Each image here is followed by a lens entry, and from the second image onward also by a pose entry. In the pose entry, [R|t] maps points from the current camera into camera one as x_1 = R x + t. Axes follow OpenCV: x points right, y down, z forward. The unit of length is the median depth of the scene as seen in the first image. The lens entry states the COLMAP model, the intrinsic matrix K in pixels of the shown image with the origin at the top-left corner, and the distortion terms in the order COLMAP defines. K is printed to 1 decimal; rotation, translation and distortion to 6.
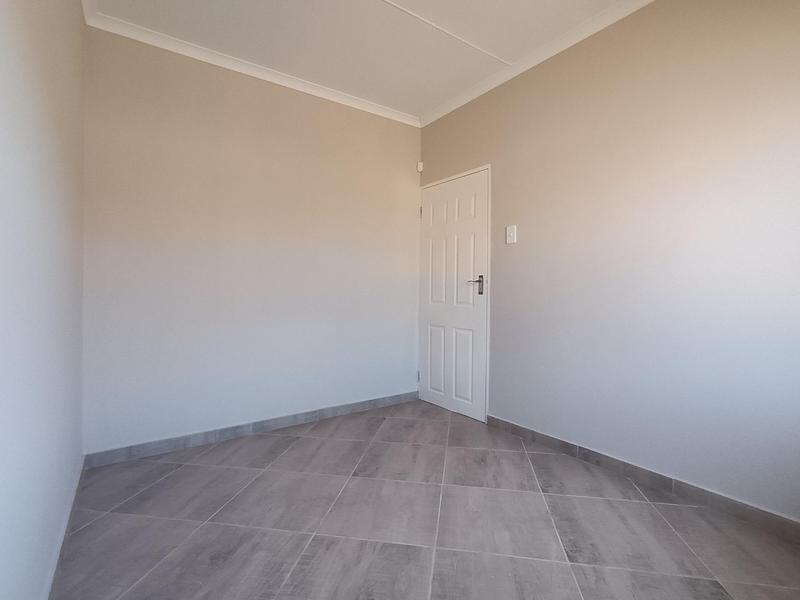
lens RADIAL K [[379.7, 0, 401.4], [0, 379.7, 295.6], [0, 0, 1]] dist [-0.004246, -0.000105]
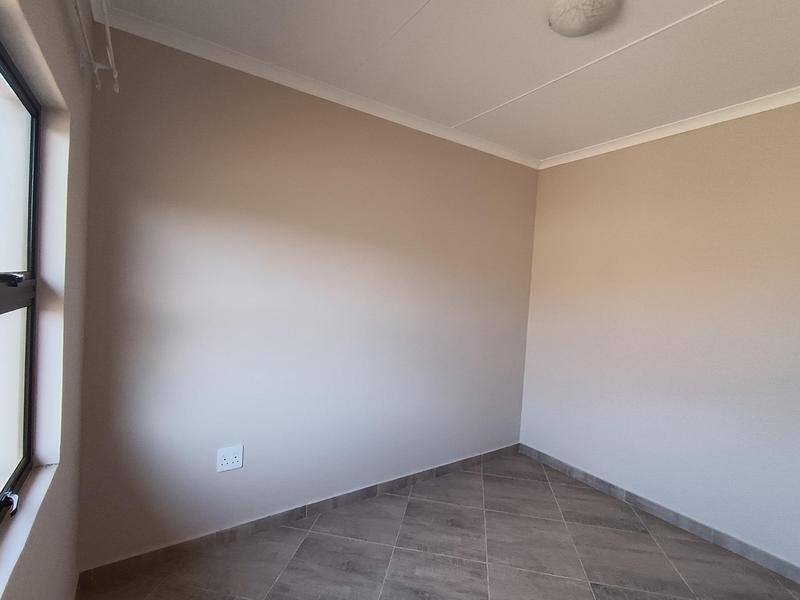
lens RADIAL K [[365.9, 0, 396.8], [0, 365.9, 298.6], [0, 0, 1]] dist [-0.021831, 0.000456]
pose [[-0.033066, 0.024477, -0.999153, 0.678918], [-0.063973, 0.997598, 0.026556, -0.186827], [0.997404, 0.064797, -0.031421, 0.479999]]
